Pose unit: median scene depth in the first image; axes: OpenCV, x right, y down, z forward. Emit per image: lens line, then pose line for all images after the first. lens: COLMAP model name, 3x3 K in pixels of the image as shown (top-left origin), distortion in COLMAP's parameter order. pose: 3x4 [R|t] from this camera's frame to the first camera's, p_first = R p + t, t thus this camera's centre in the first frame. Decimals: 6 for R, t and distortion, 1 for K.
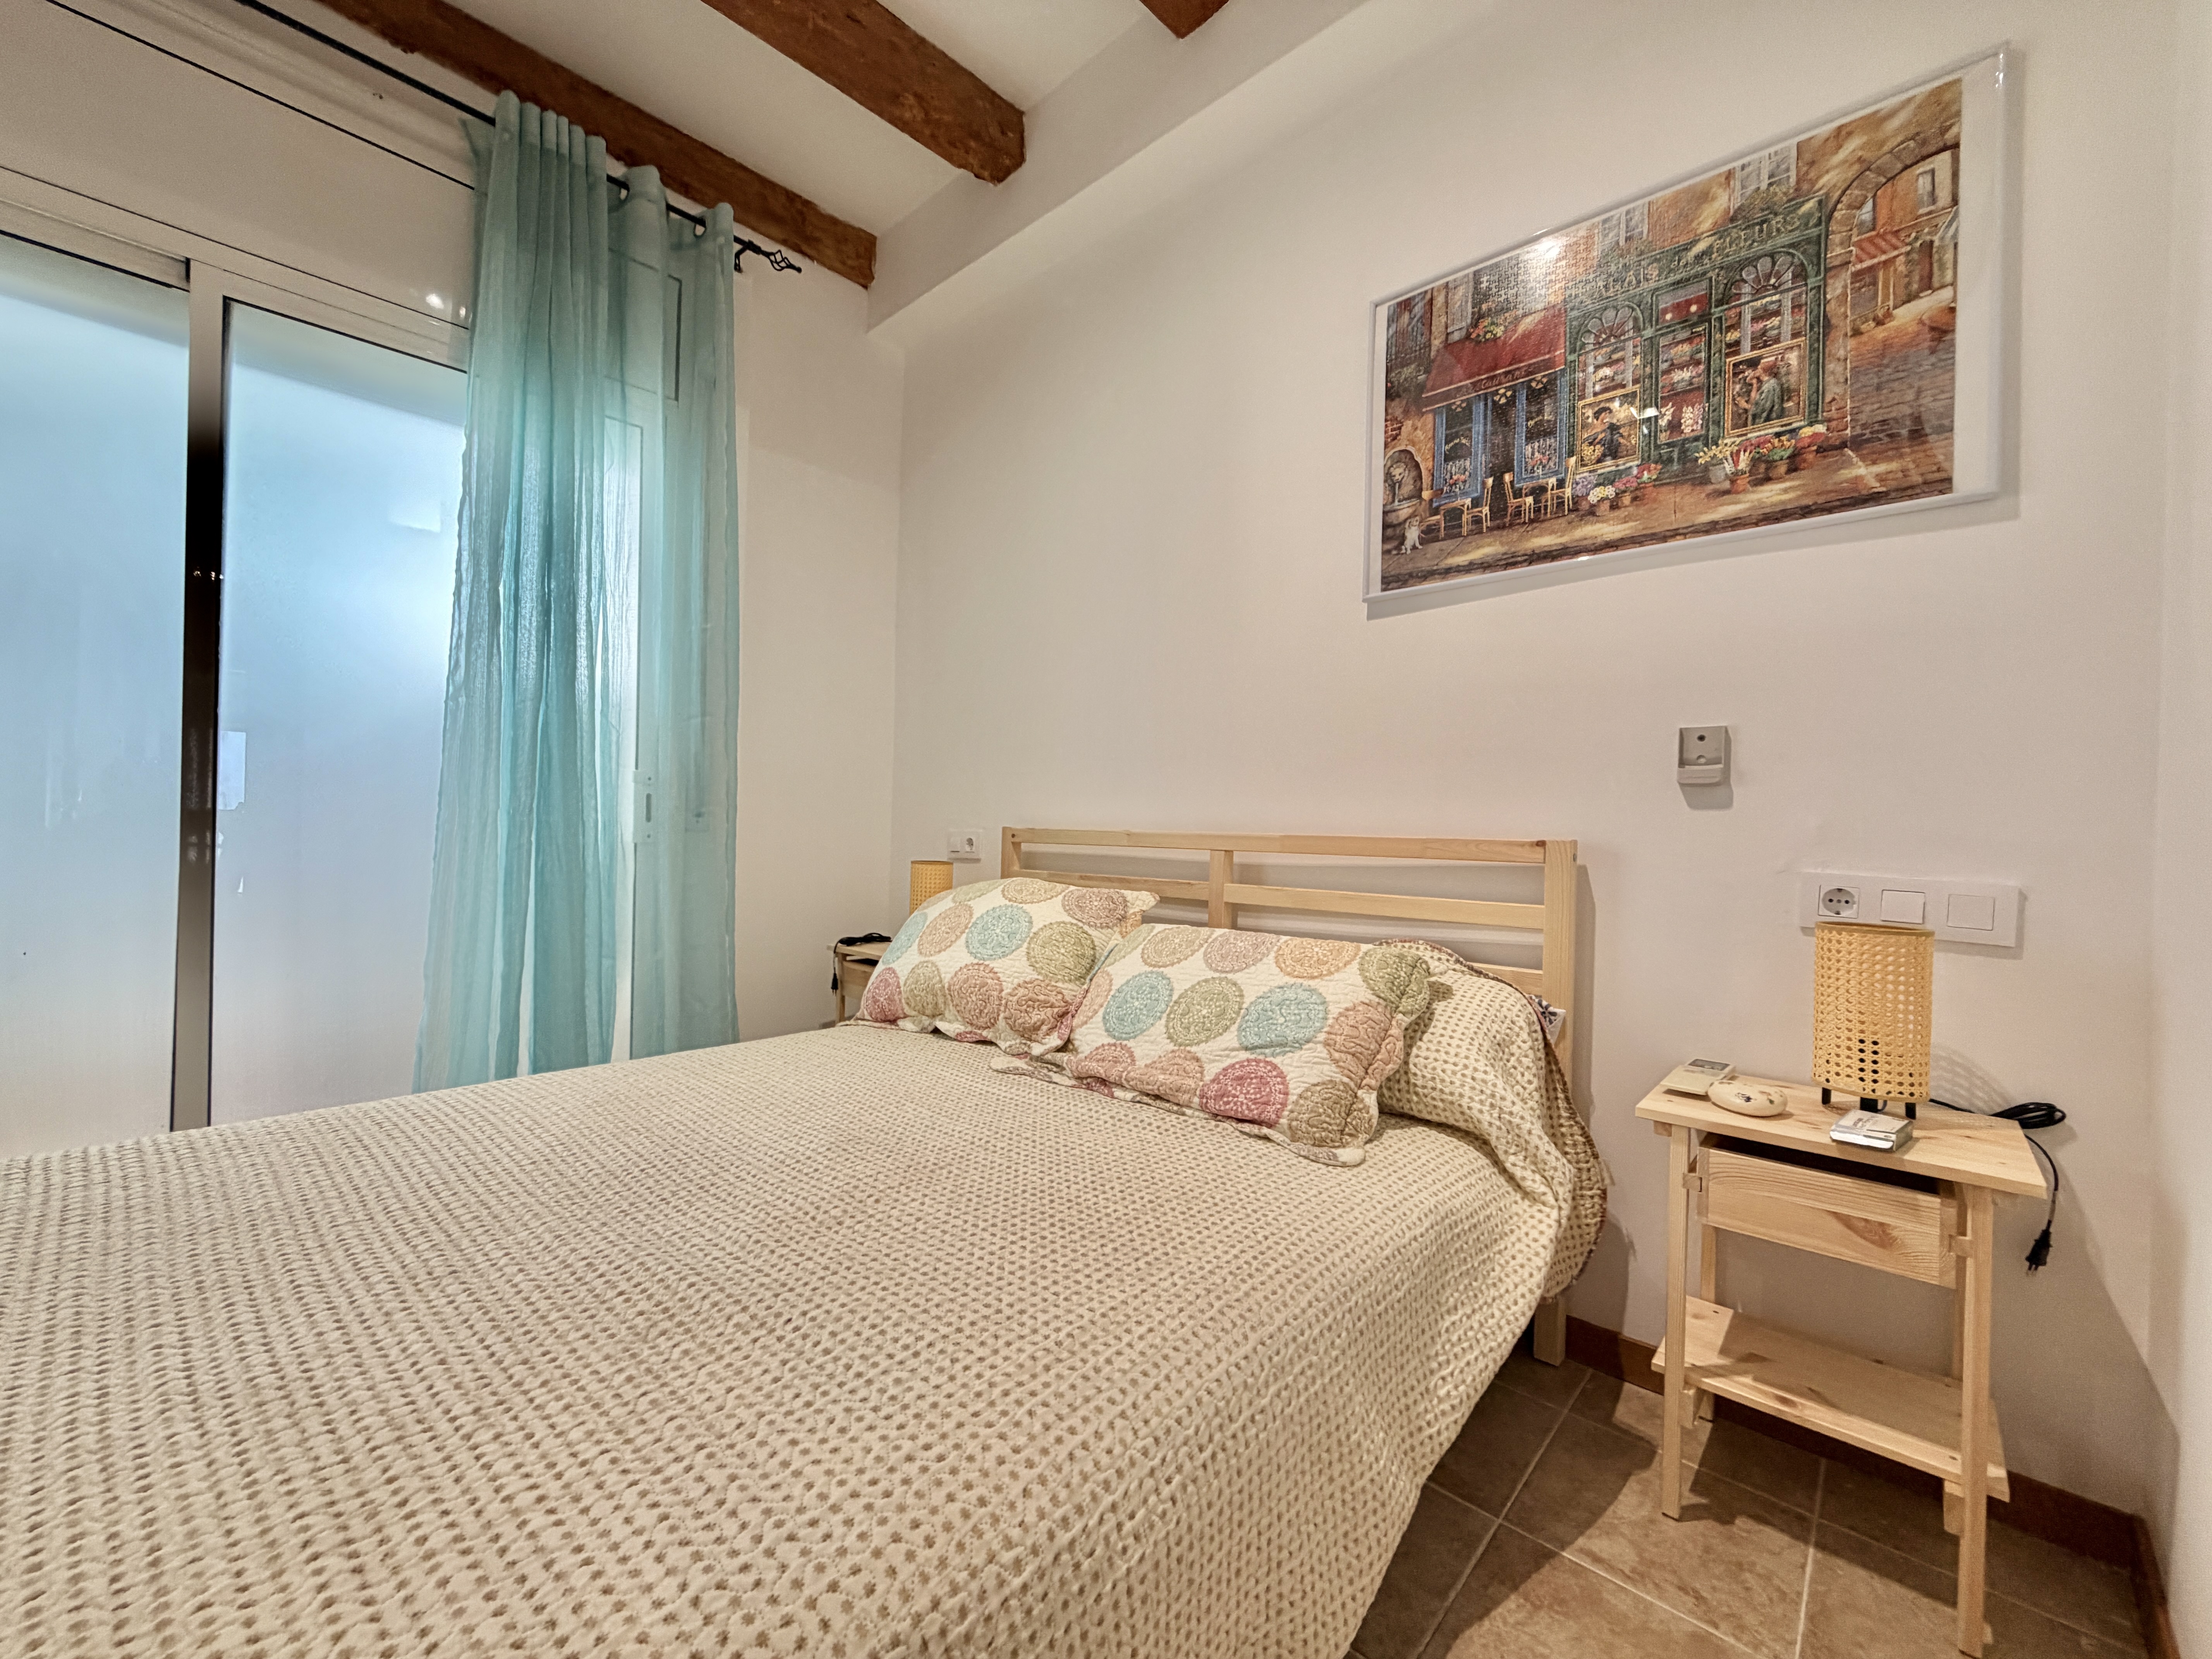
lens RADIAL K [[883.1, 0, 1104.0], [0, 883.1, 832.1], [0, 0, 1]] dist [0.000695, 0.000213]
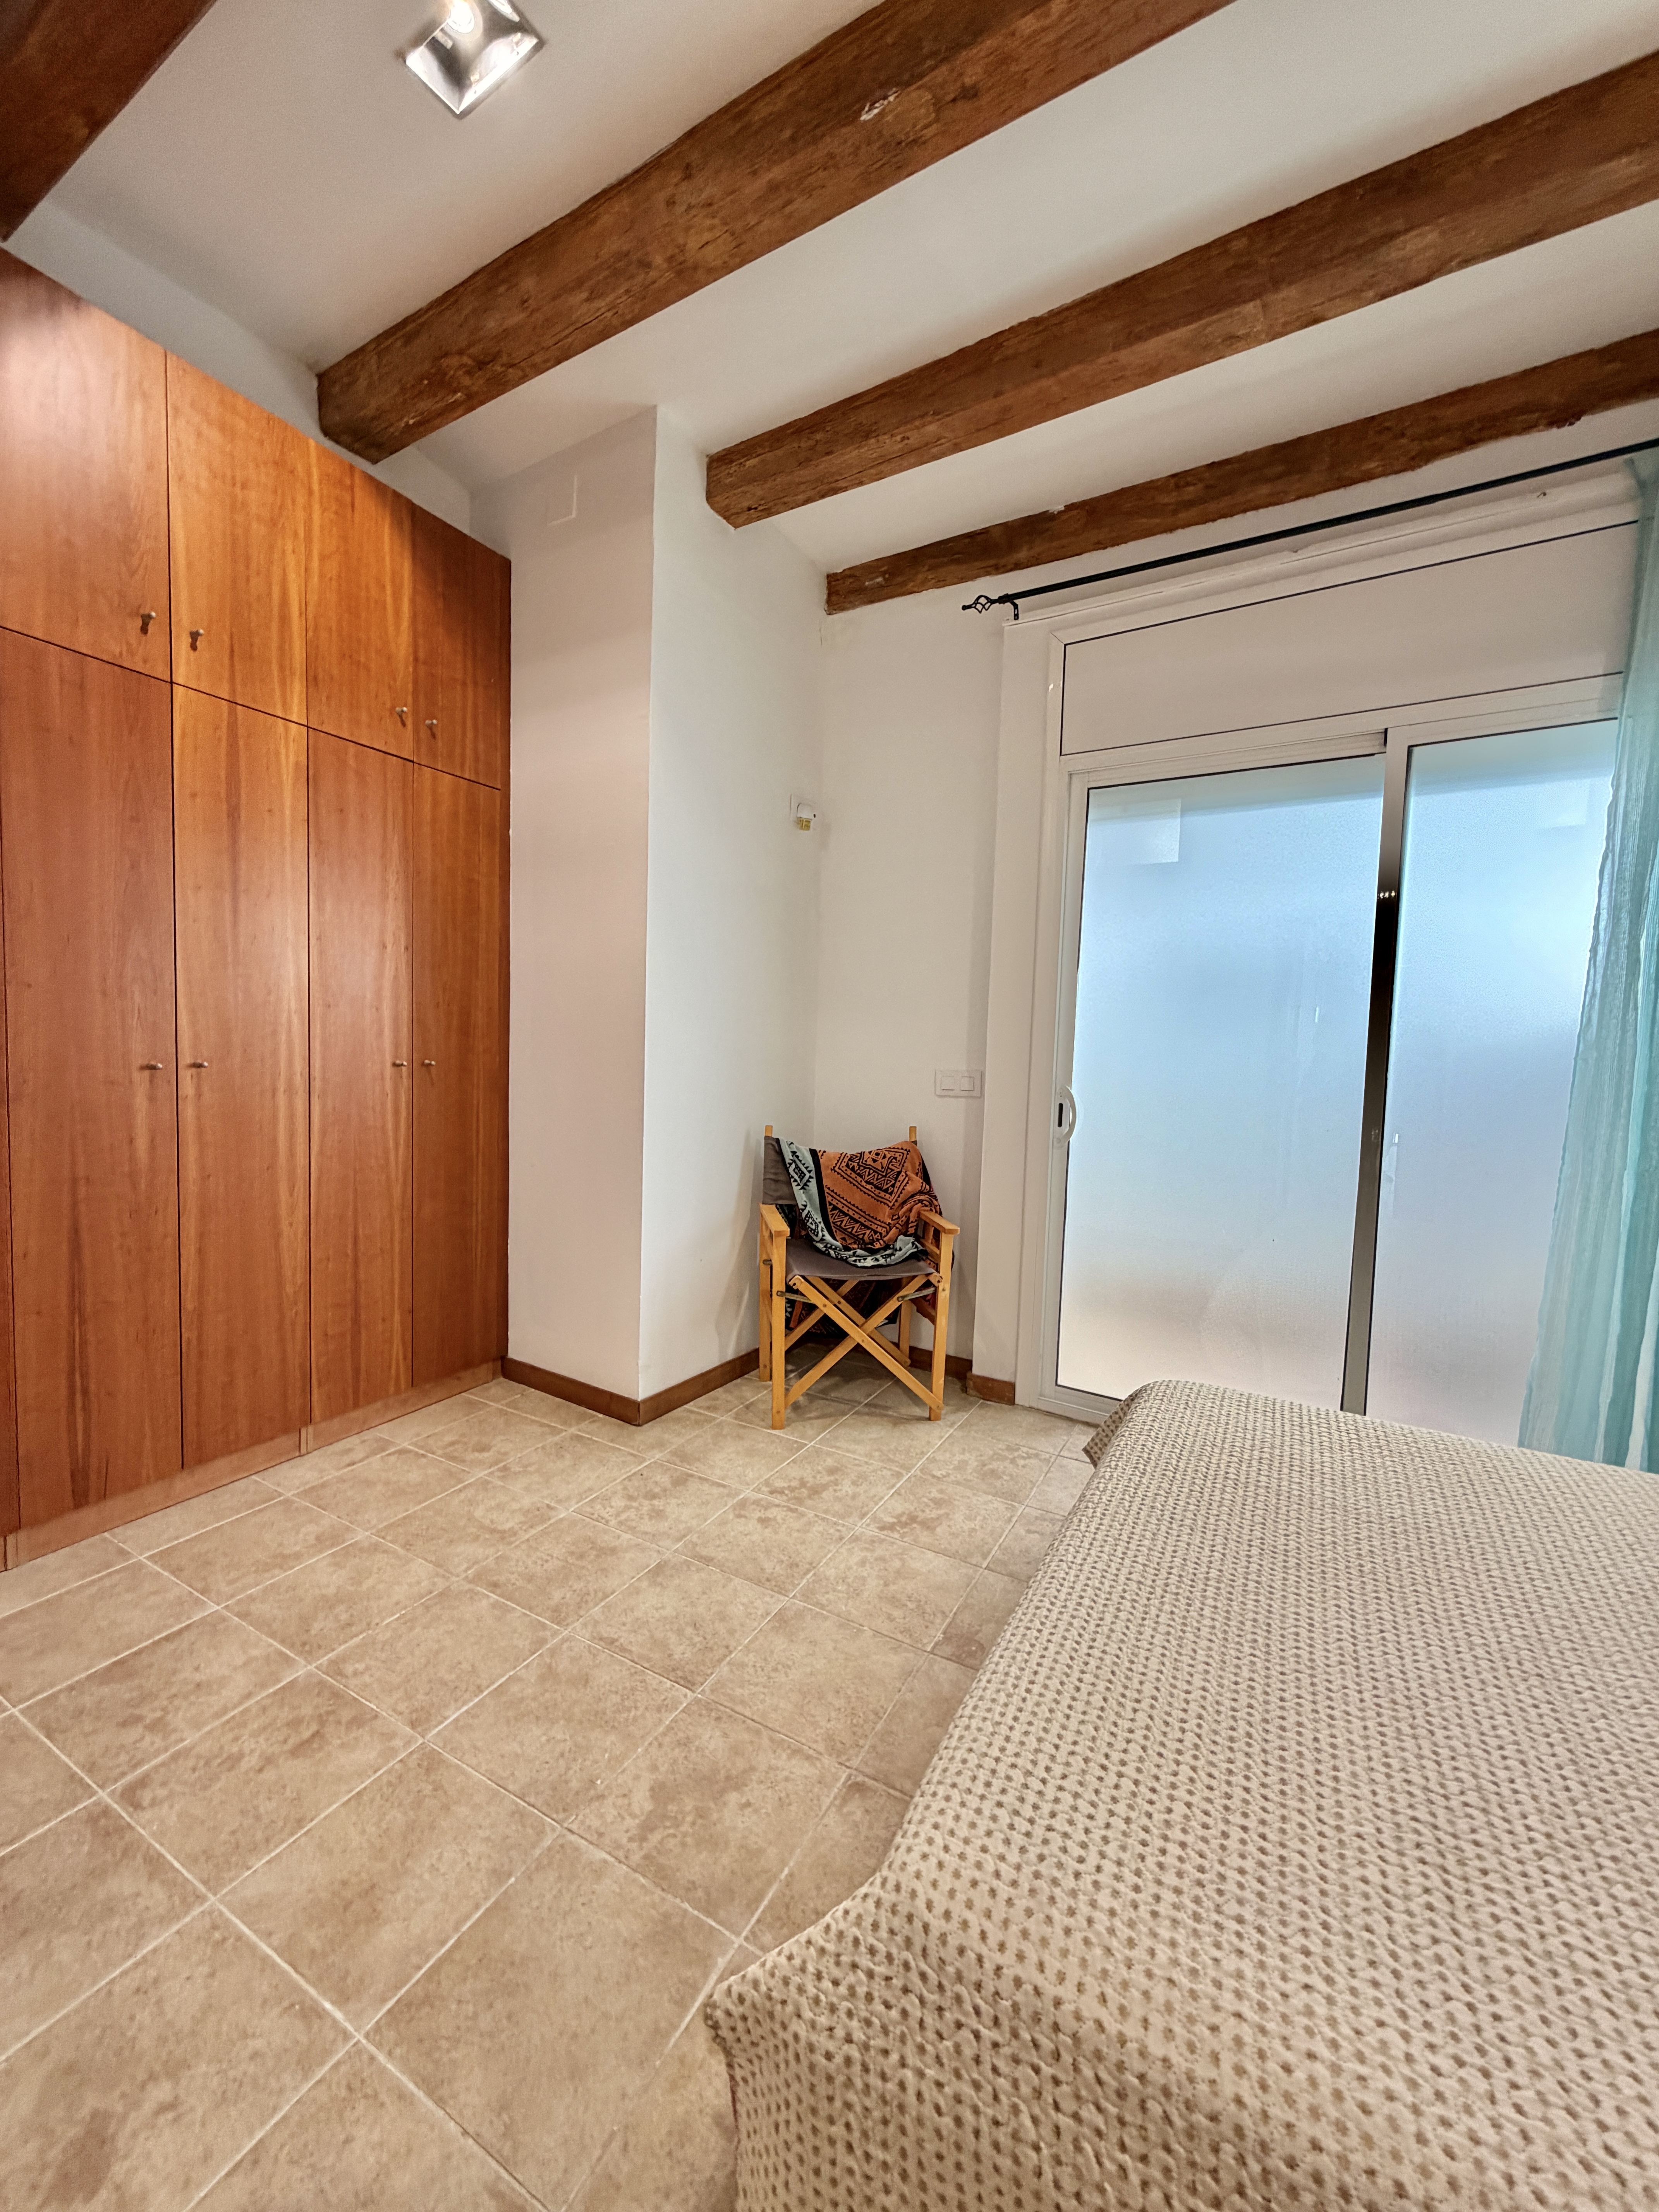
lens RADIAL K [[883.1, 0, 825.5], [0, 883.1, 1102.9], [0, 0, 1]] dist [0.000695, 0.000213]
pose [[0.222682, 0.048019, -0.973708, 0.078167], [-0.021845, 0.998781, 0.044260, -0.154355], [0.974646, 0.011415, 0.223460, -0.095212]]
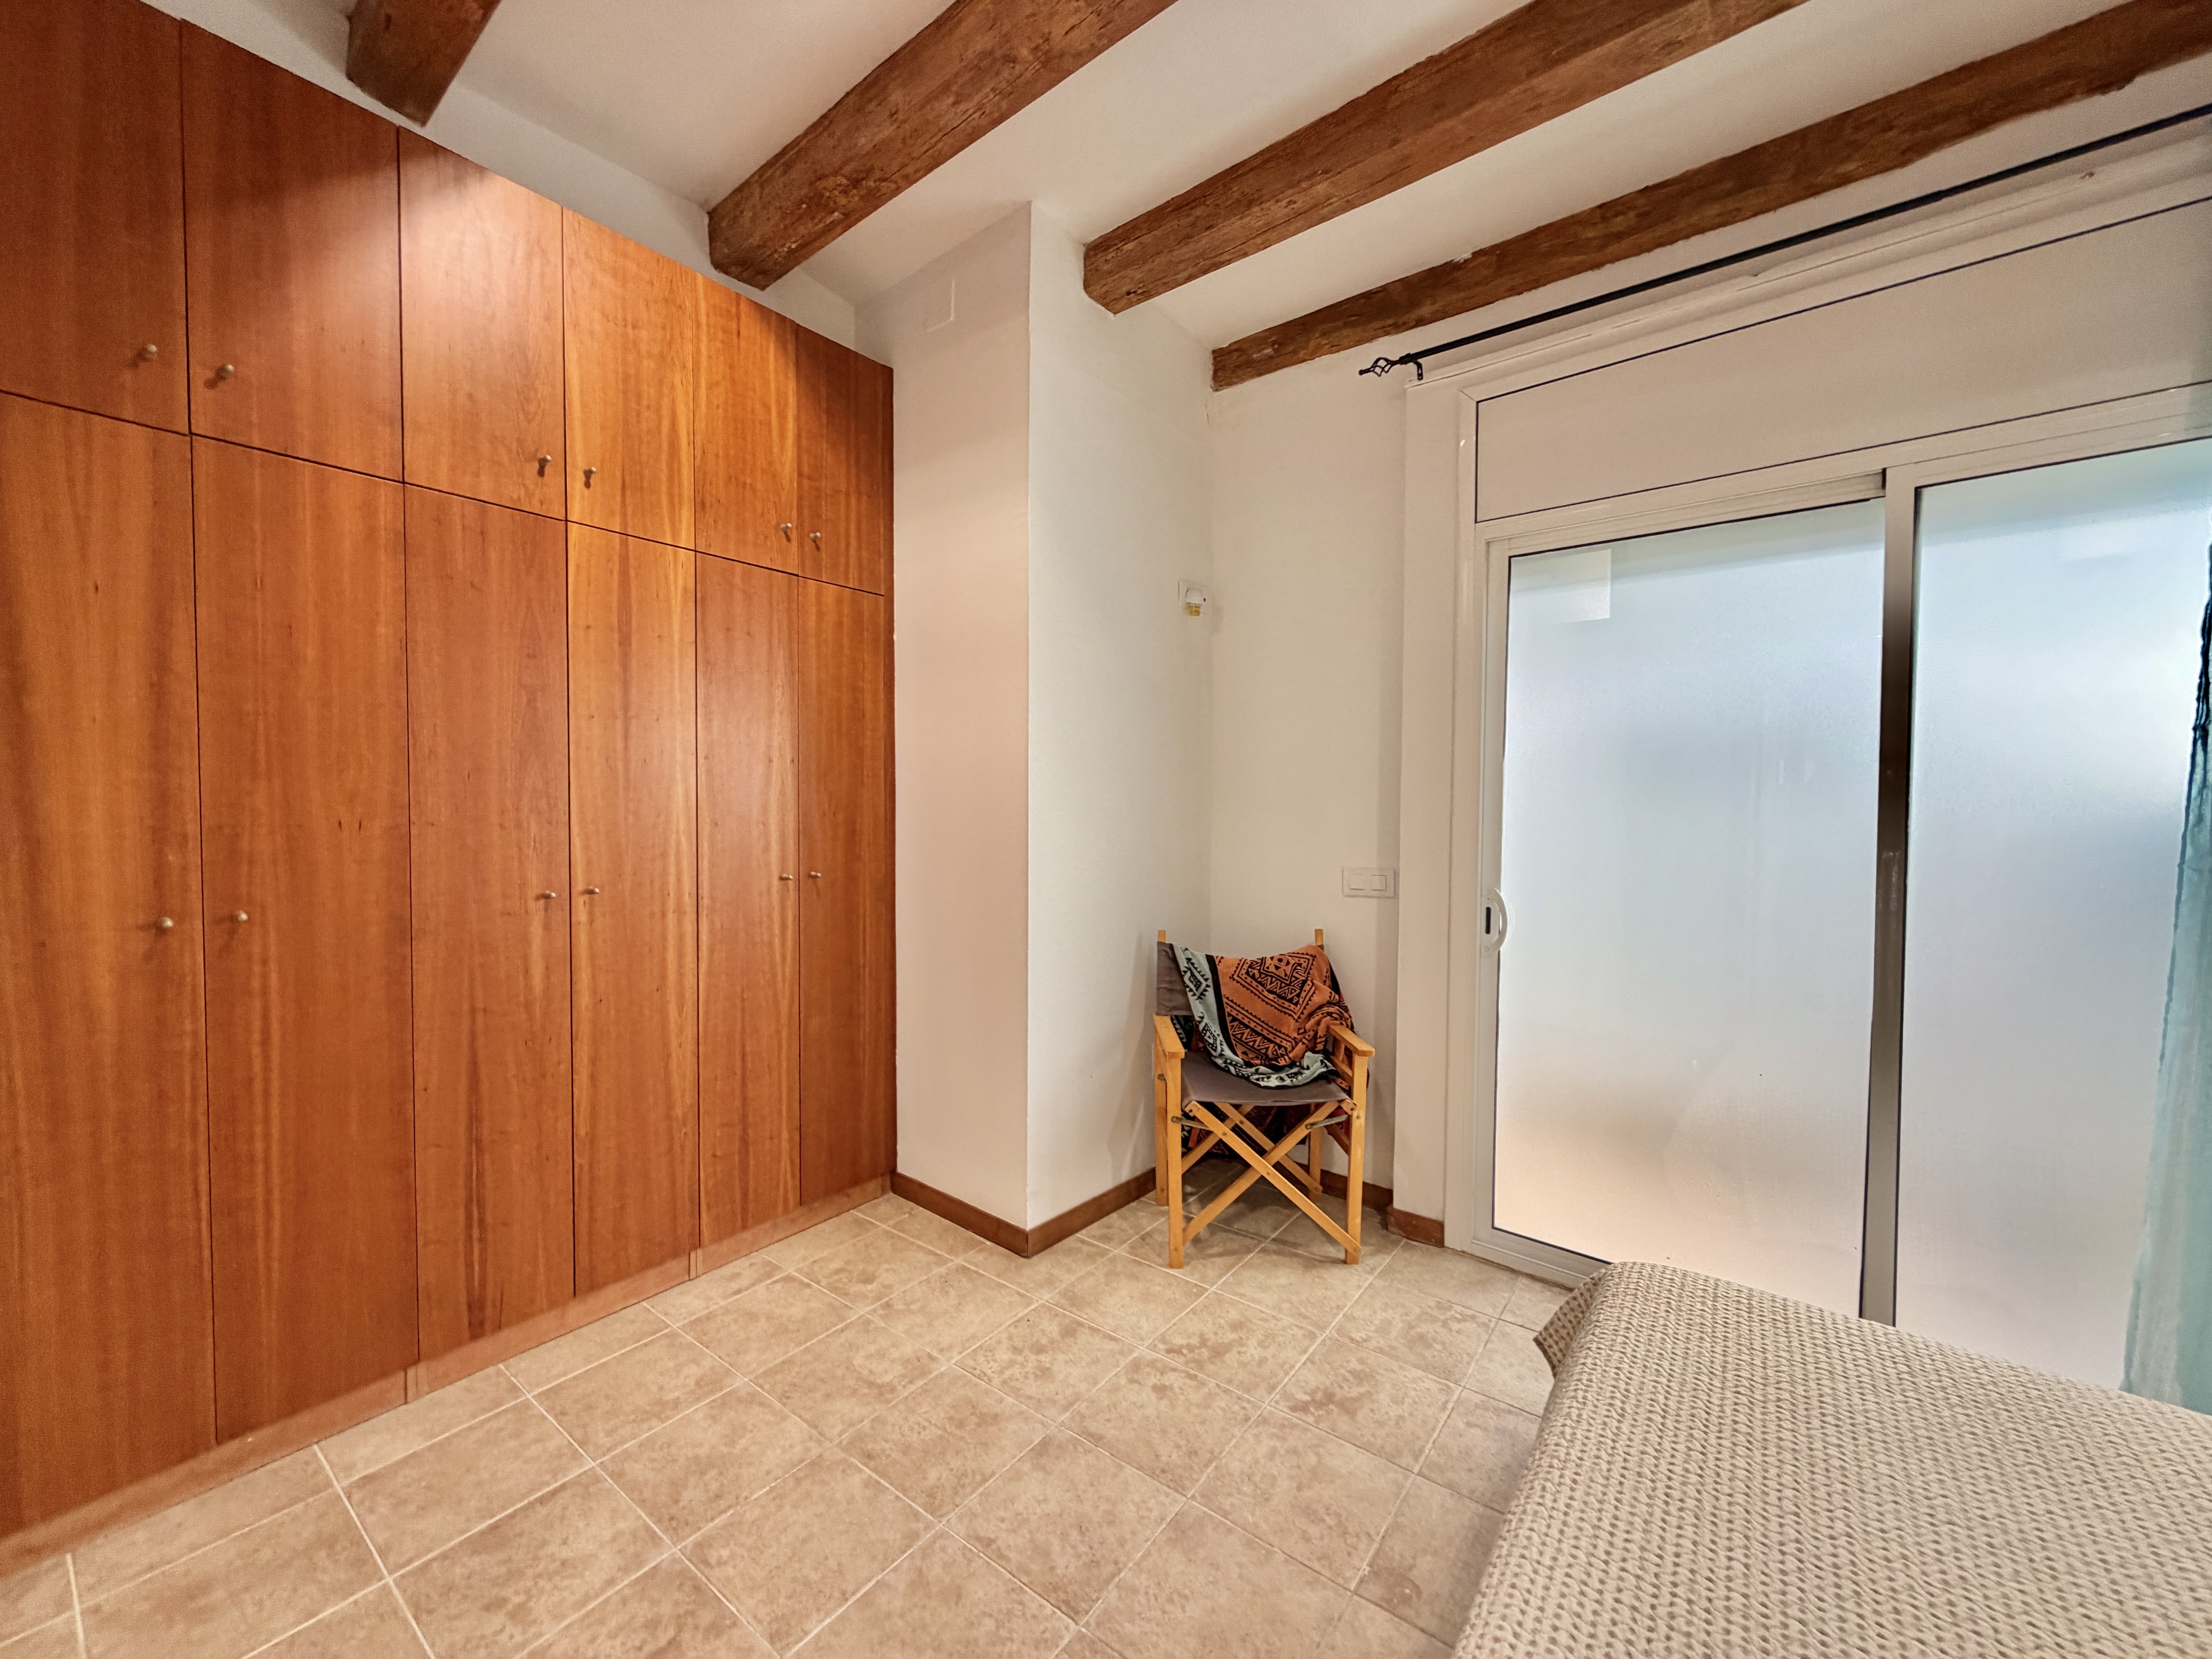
lens RADIAL K [[883.1, 0, 1102.0], [0, 883.1, 831.5], [0, 0, 1]] dist [0.000695, 0.000213]
pose [[0.083192, 0.007602, -0.996505, -0.028145], [-0.000310, 0.999971, 0.007603, -0.231339], [0.996534, -0.000324, 0.083191, -0.058195]]
